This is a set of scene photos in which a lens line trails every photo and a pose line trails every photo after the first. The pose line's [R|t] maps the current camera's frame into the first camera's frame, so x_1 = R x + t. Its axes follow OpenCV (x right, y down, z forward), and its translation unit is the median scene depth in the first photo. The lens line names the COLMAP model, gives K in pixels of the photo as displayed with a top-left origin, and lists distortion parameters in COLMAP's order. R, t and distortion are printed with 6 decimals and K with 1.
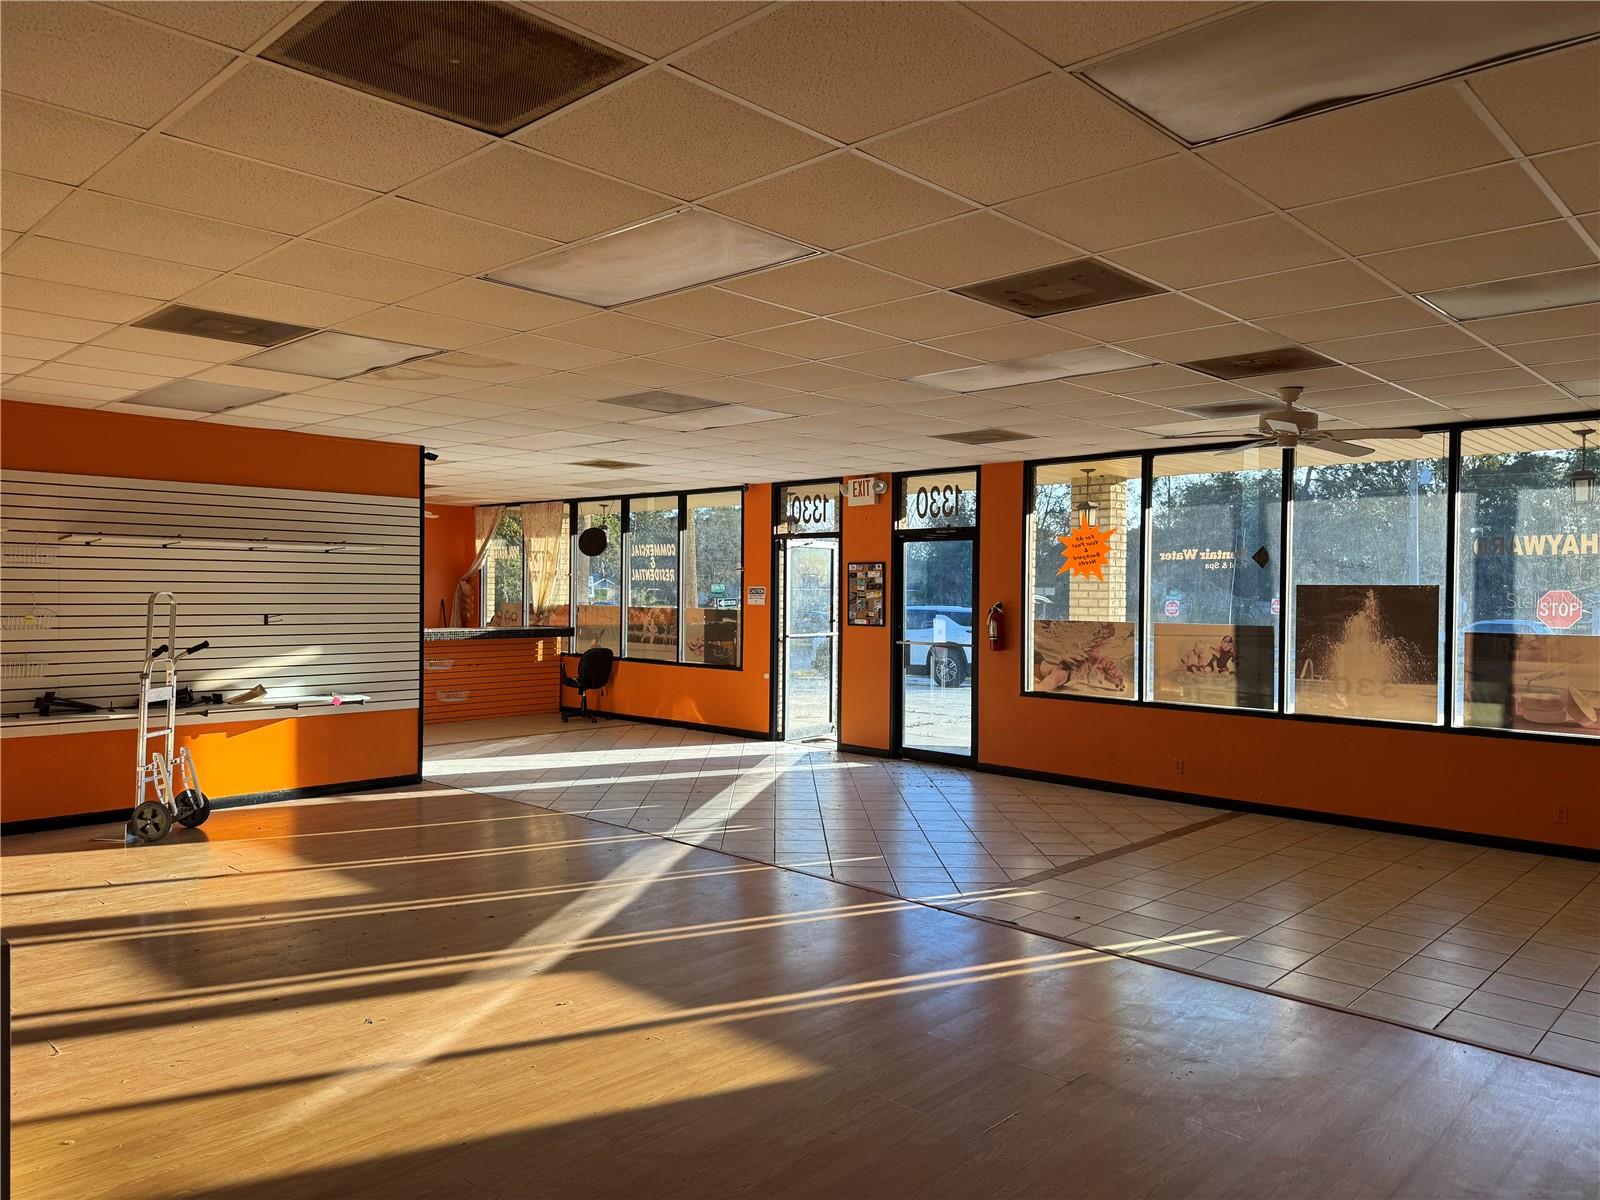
lens RADIAL K [[1115.4, 0, 800.5], [0, 1115.4, 595.5], [0, 0, 1]] dist [0.079825, -0.086774]
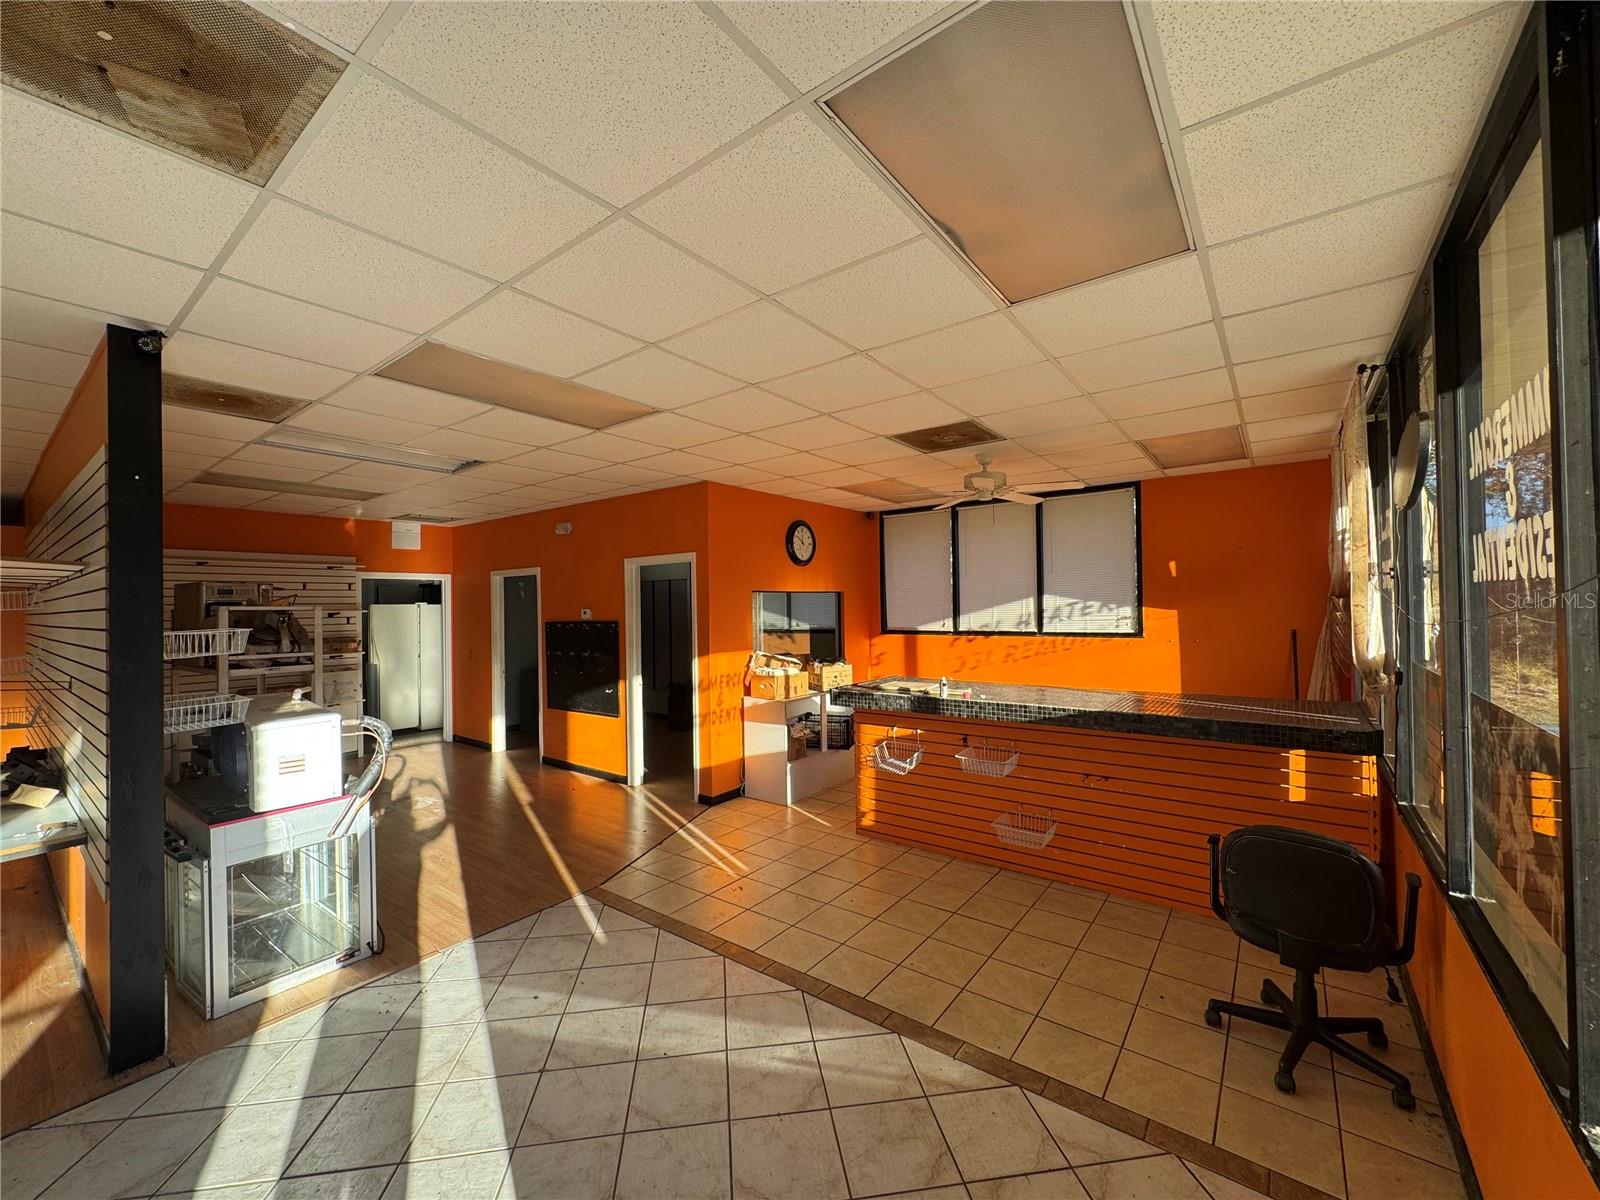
lens RADIAL K [[636.6, 0, 797.8], [0, 636.6, 600.7], [0, 0, 1]] dist [0.003660, -0.000922]
pose [[0.110626, -0.022017, -0.993618, -0.054916], [0.011803, 0.999713, -0.020838, -0.014050], [0.993792, -0.009422, 0.110854, 1.348457]]
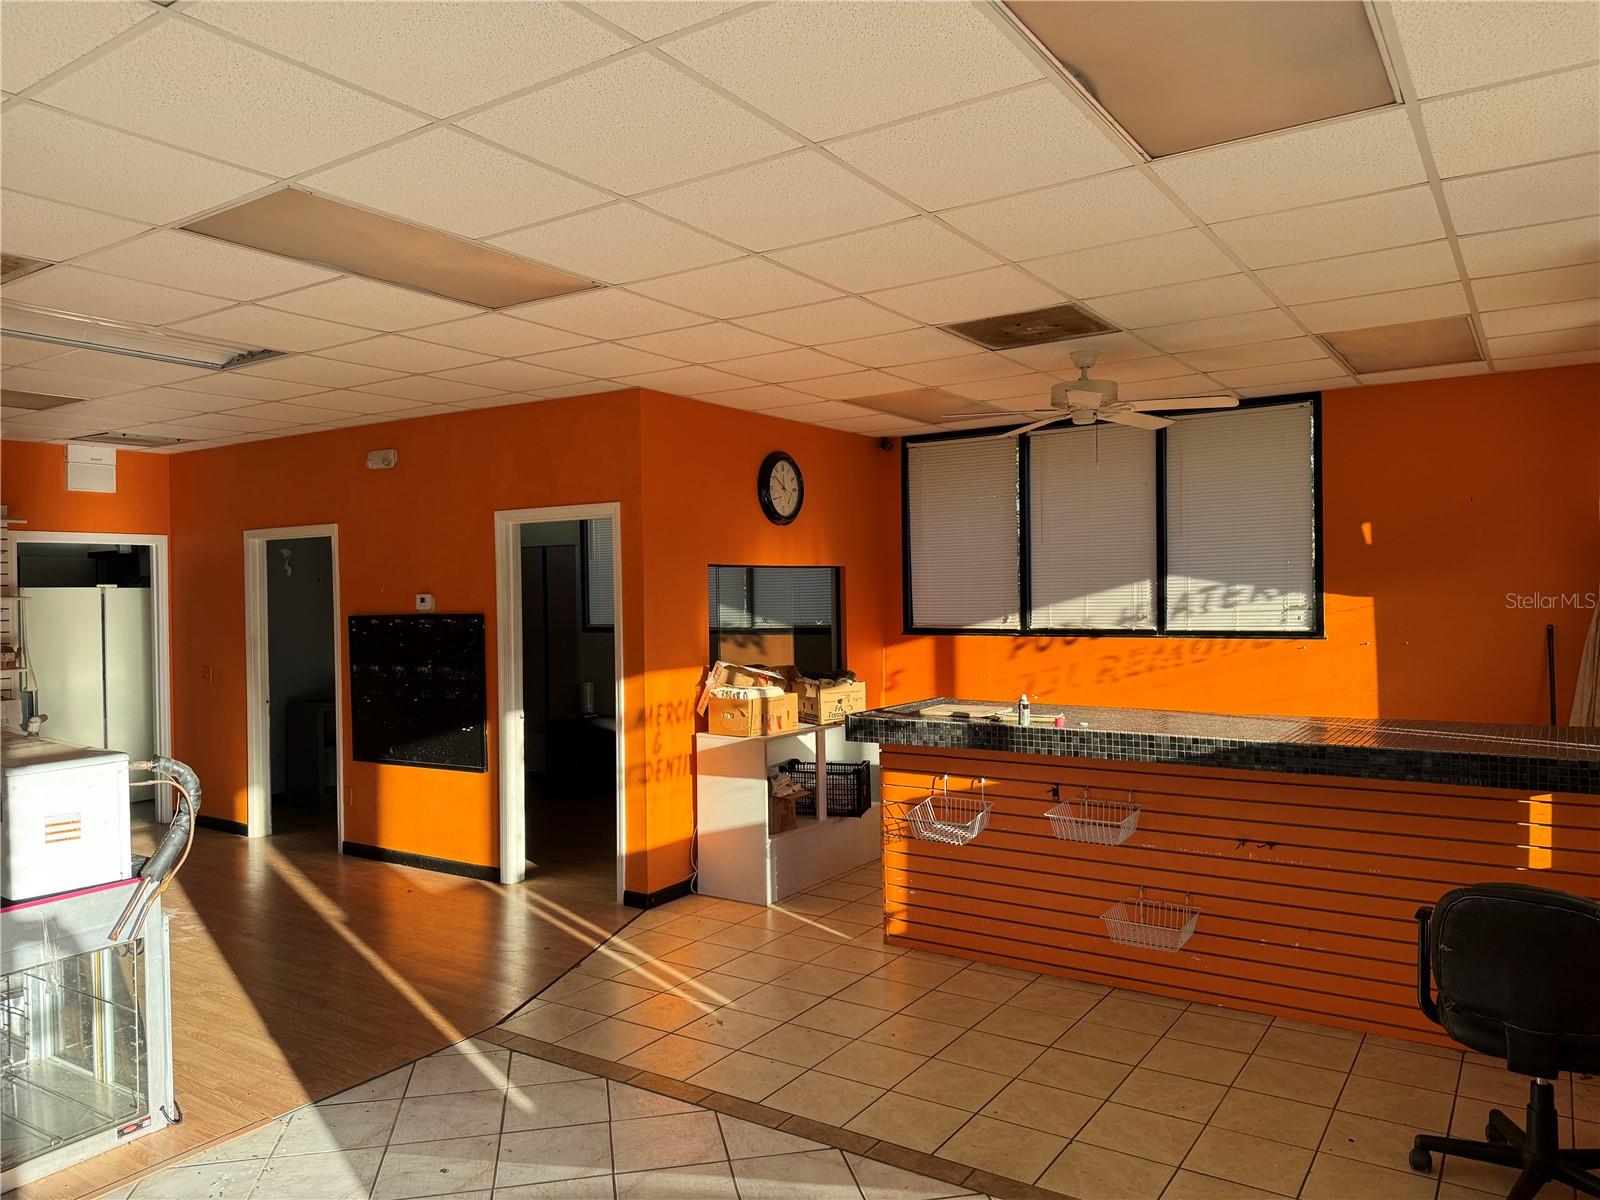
lens RADIAL K [[1115.4, 0, 791.6], [0, 1115.4, 596.7], [0, 0, 1]] dist [0.079825, -0.086774]
pose [[0.170942, -0.010415, -0.985226, 0.003929], [0.012093, 0.999891, -0.008472, -0.011188], [0.985207, -0.010467, 0.171049, 1.303859]]
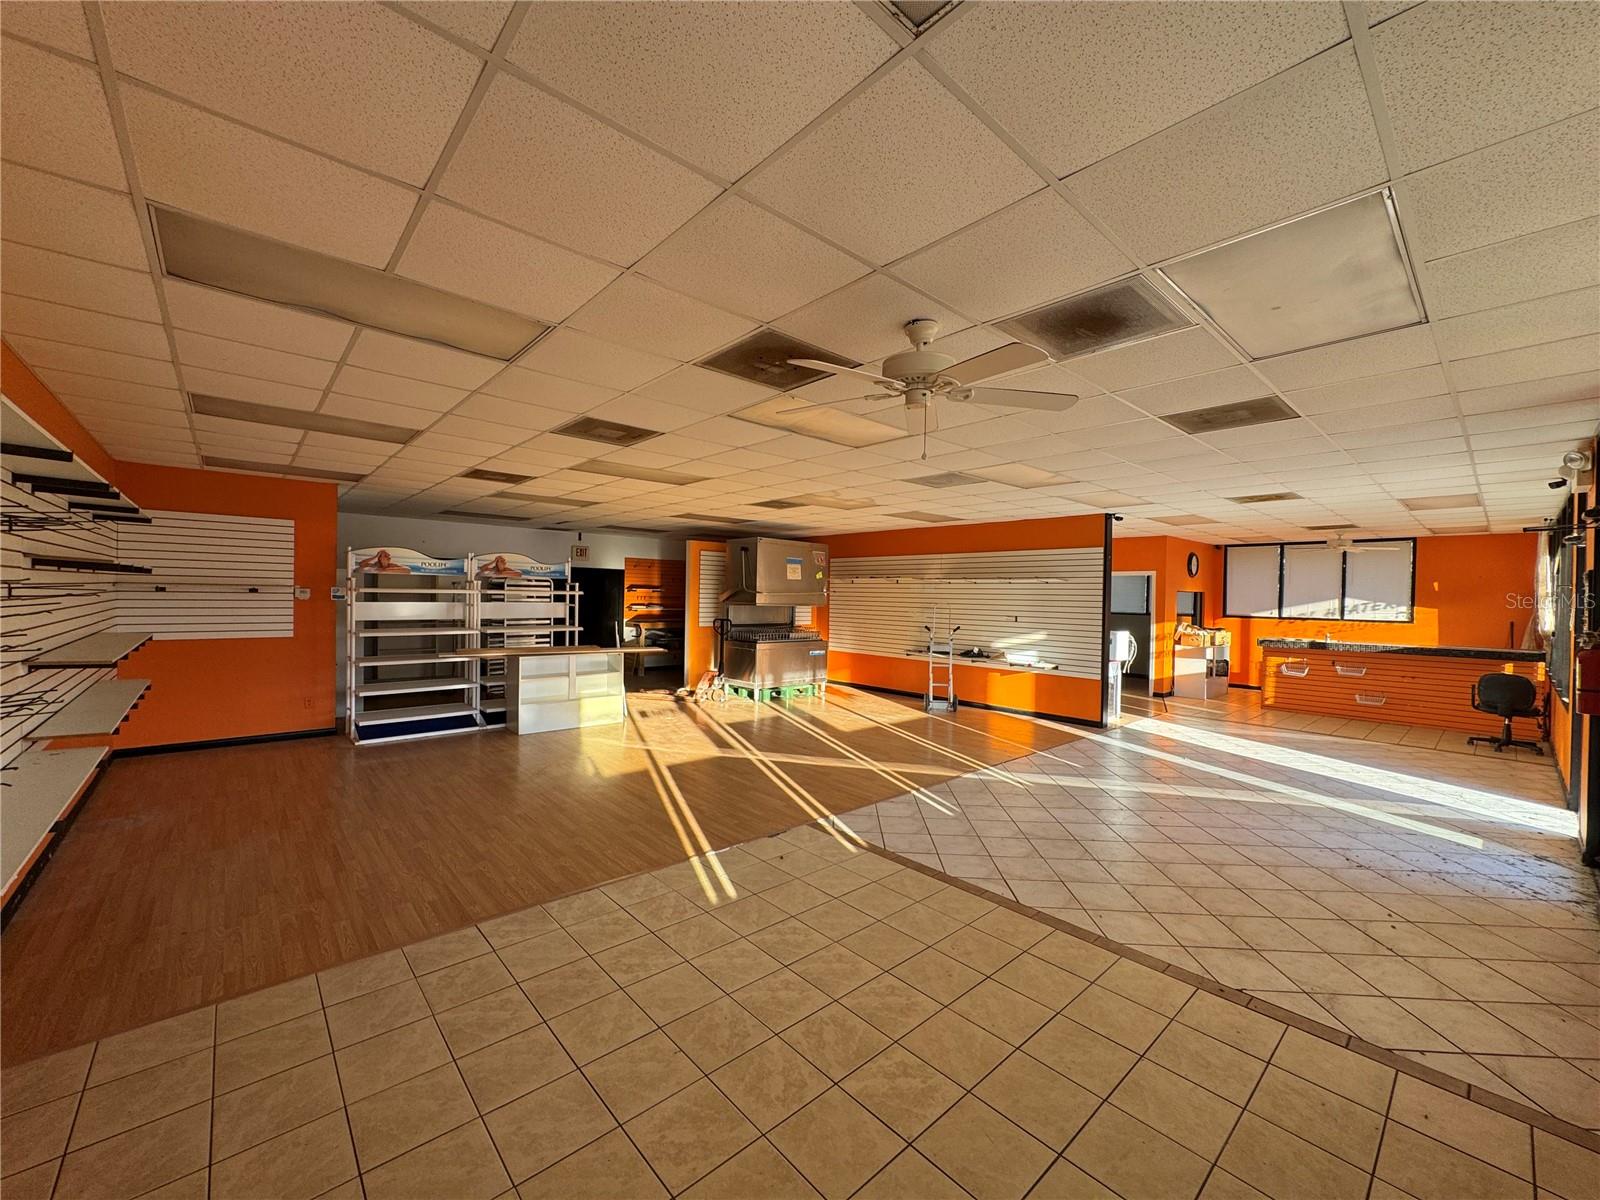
lens RADIAL K [[636.6, 0, 802.1], [0, 636.6, 597.9], [0, 0, 1]] dist [0.003660, -0.000922]
pose [[-0.073607, -0.008005, -0.997255, 0.625539], [-0.023131, 0.999712, -0.006318, 0.001043], [0.997019, 0.022603, -0.073771, 0.702486]]
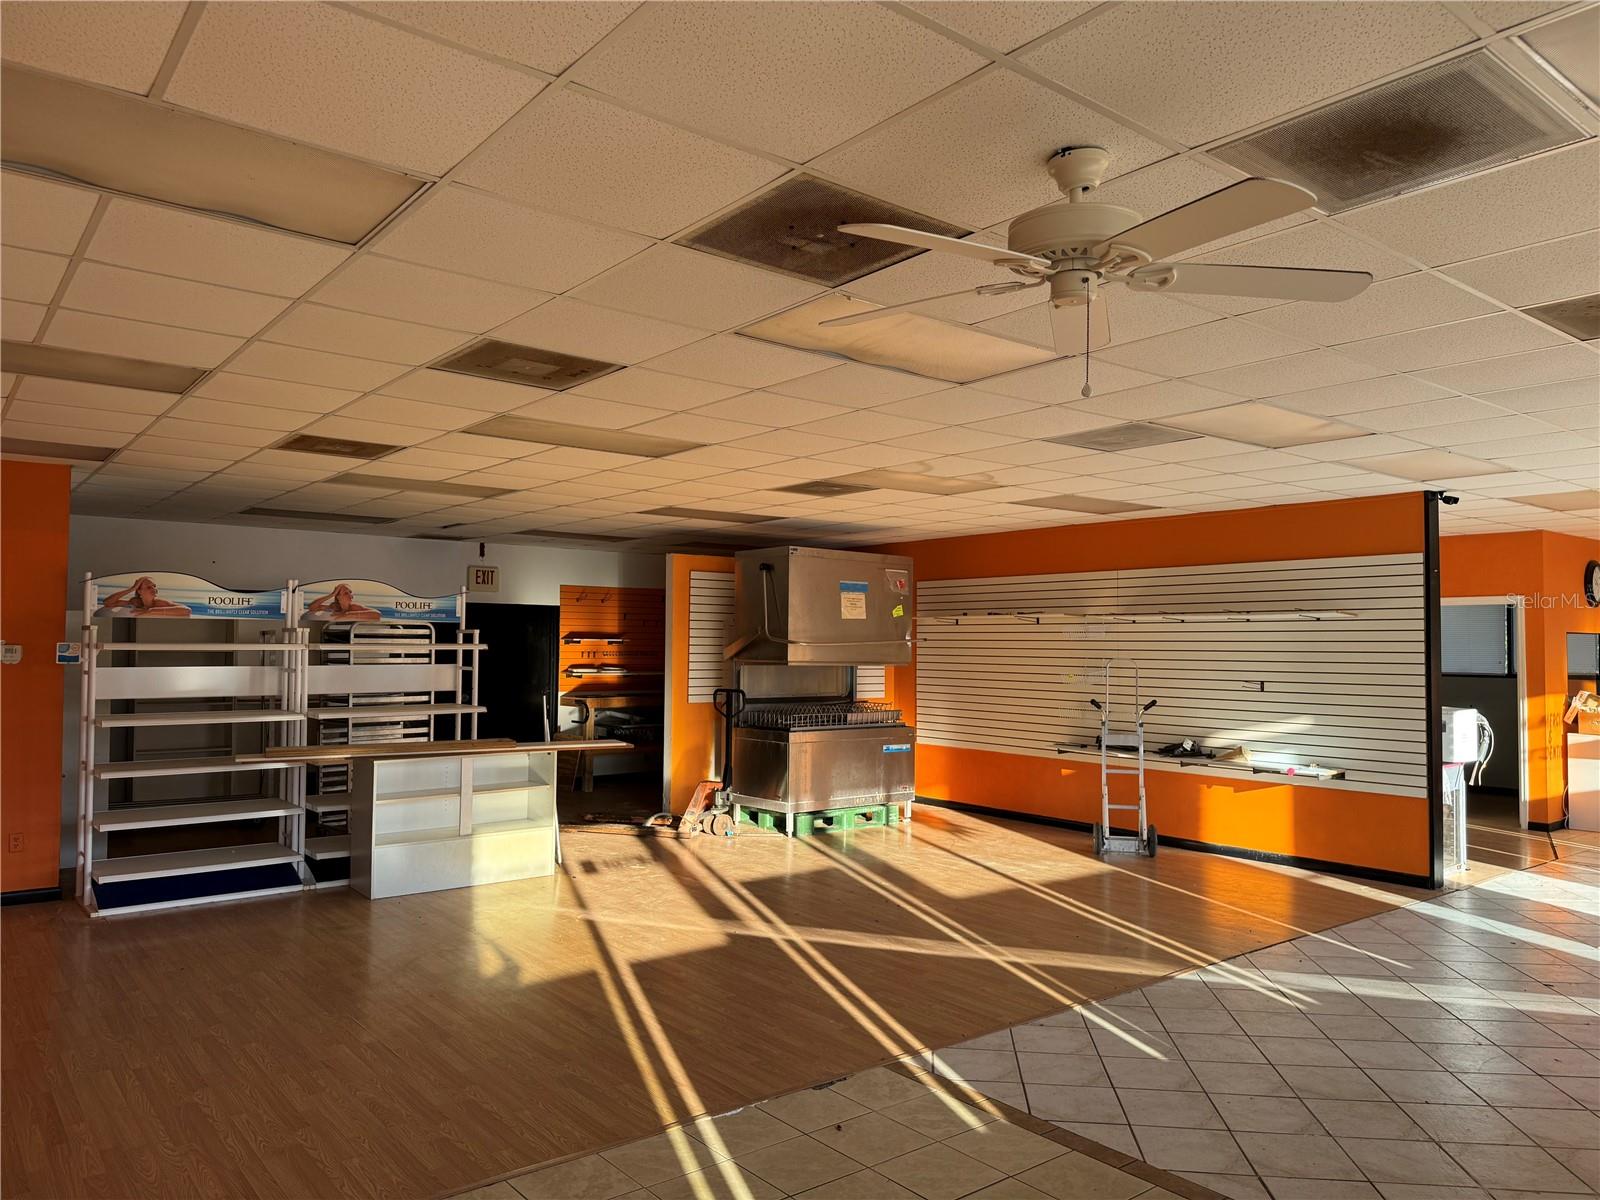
lens RADIAL K [[1115.4, 0, 804.4], [0, 1115.4, 602.5], [0, 0, 1]] dist [0.079825, -0.086774]
pose [[-0.130458, -0.051853, -0.990097, 0.619215], [-0.012834, 0.998636, -0.050609, 0.002285], [0.991371, 0.006105, -0.130945, 0.701778]]
